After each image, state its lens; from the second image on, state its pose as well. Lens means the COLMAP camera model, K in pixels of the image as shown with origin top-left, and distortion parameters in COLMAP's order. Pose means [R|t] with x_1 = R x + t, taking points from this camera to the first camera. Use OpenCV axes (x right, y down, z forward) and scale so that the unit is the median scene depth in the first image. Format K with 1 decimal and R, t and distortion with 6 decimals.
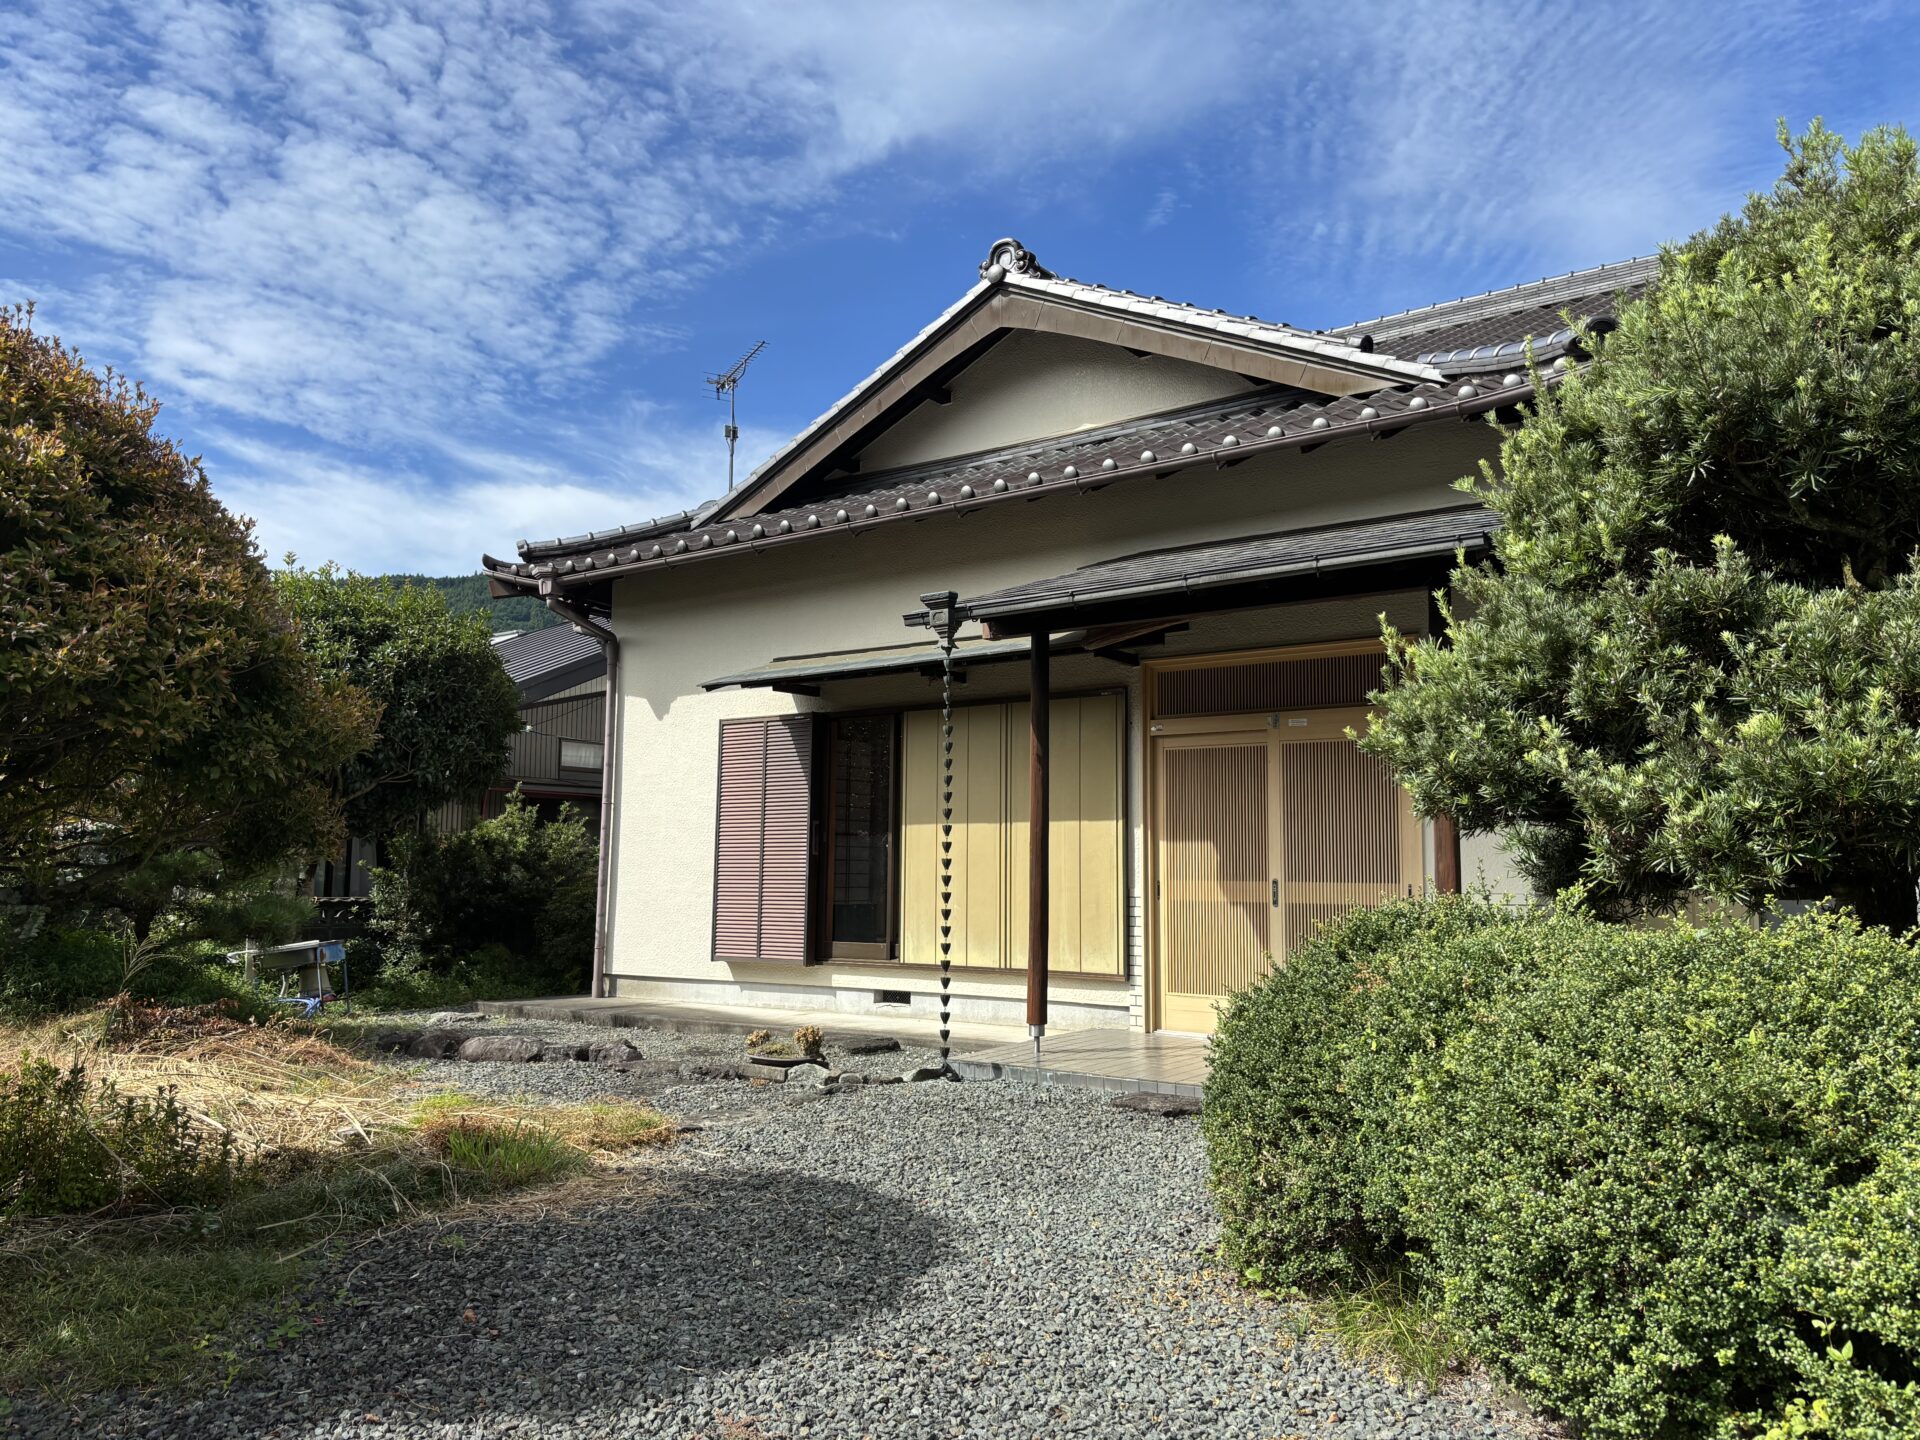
lens RADIAL K [[1518.1, 0, 962.7], [0, 1518.1, 712.8], [0, 0, 1]] dist [0.043887, -0.007266]
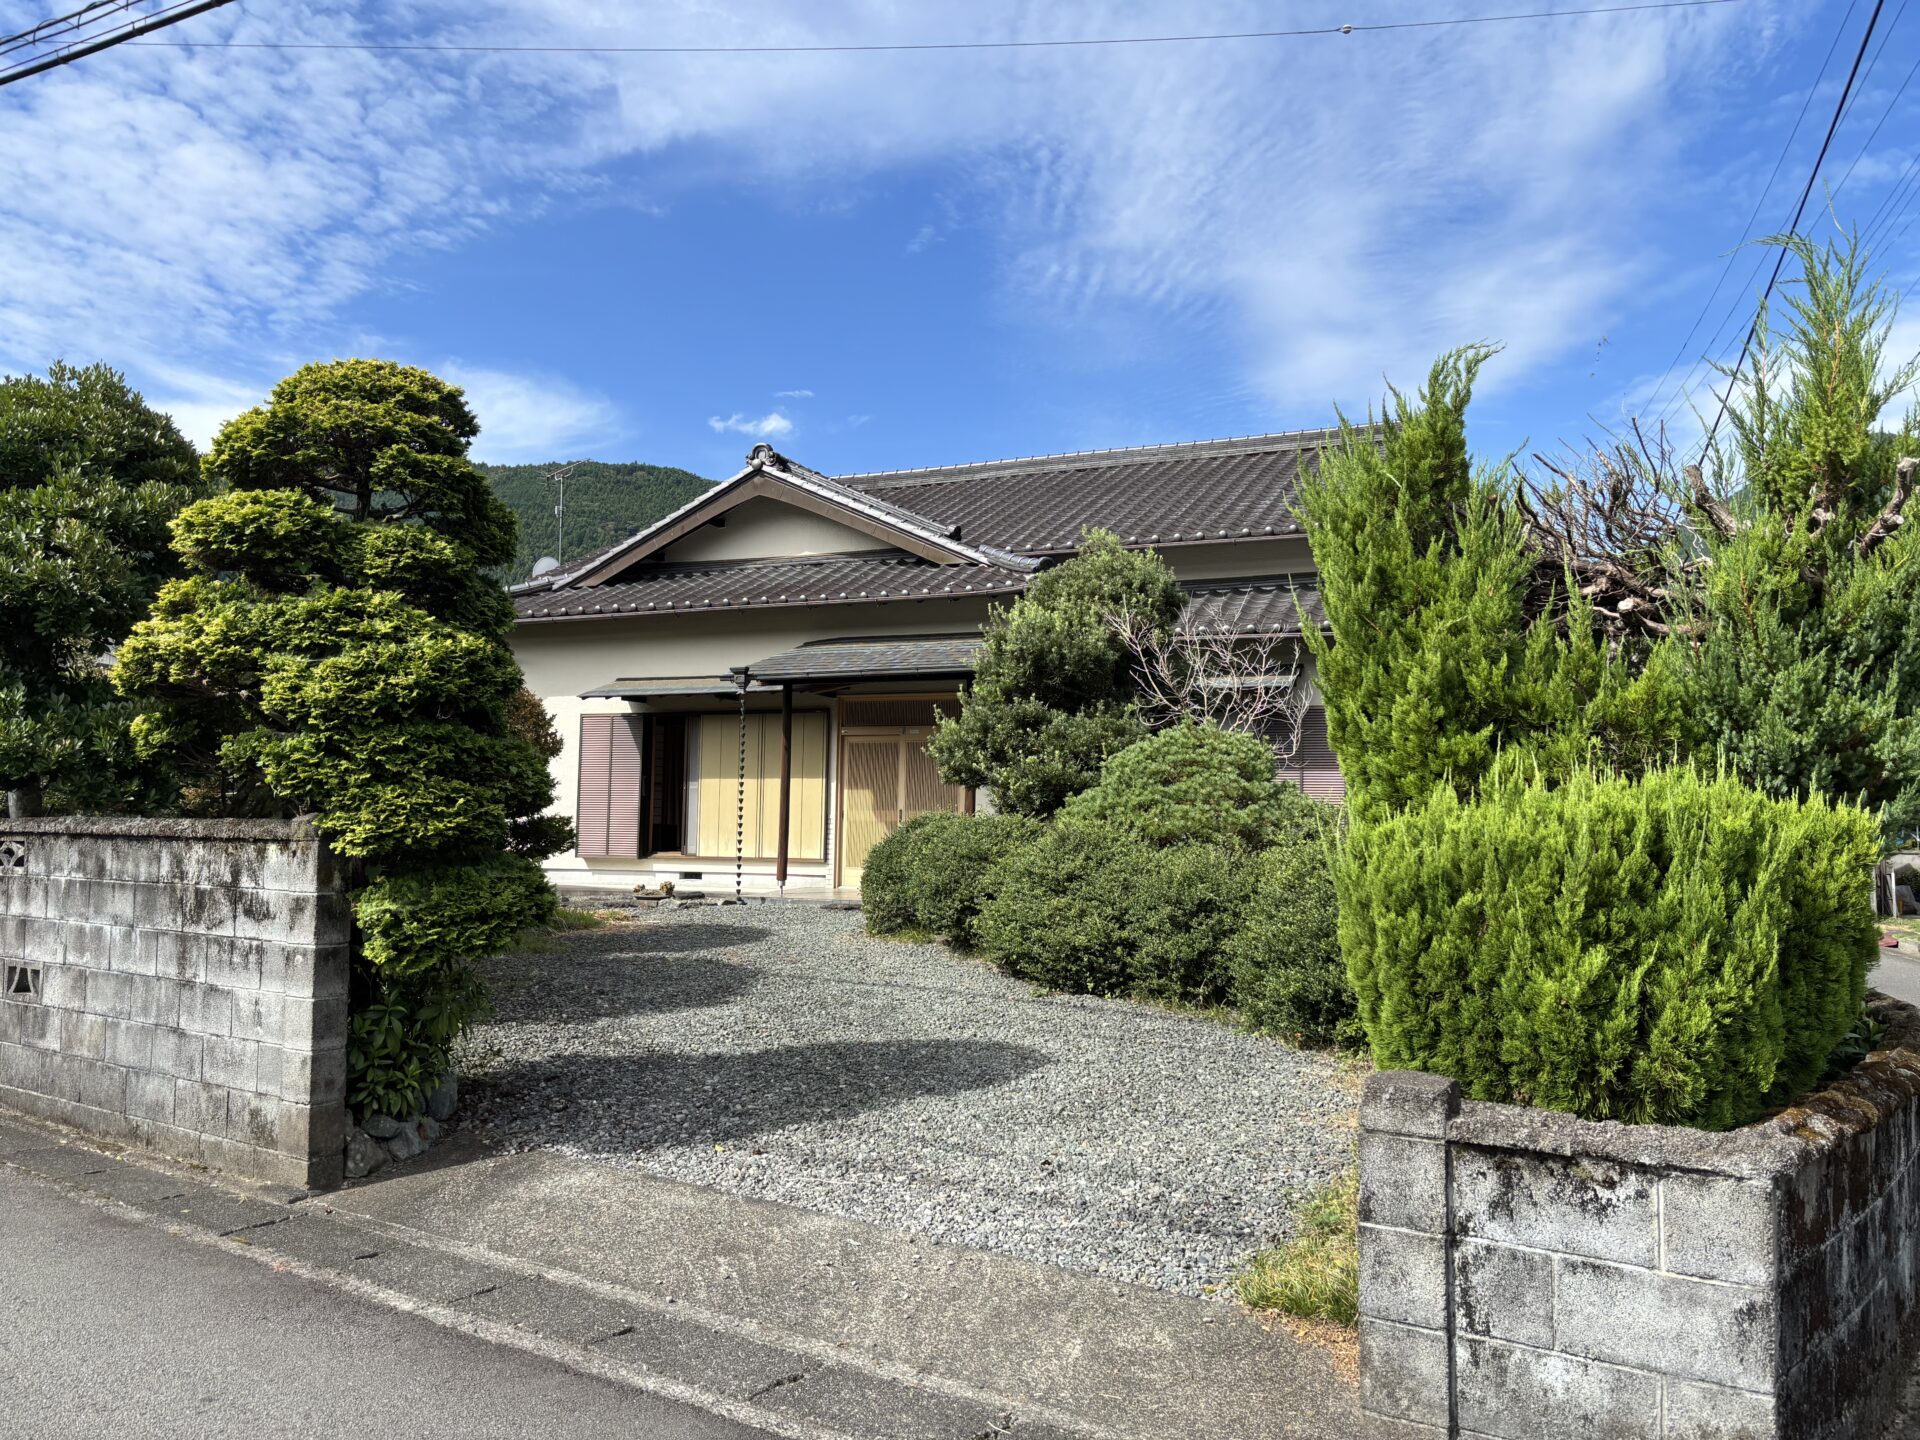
lens RADIAL K [[1477.4, 0, 967.3], [0, 1477.4, 719.6], [0, 0, 1]] dist [0.034681, -0.014300]
pose [[0.976074, 0.018600, 0.216643, -0.126818], [-0.027637, 0.998866, 0.038755, -0.082549], [-0.215677, -0.043815, 0.975481, -0.870271]]
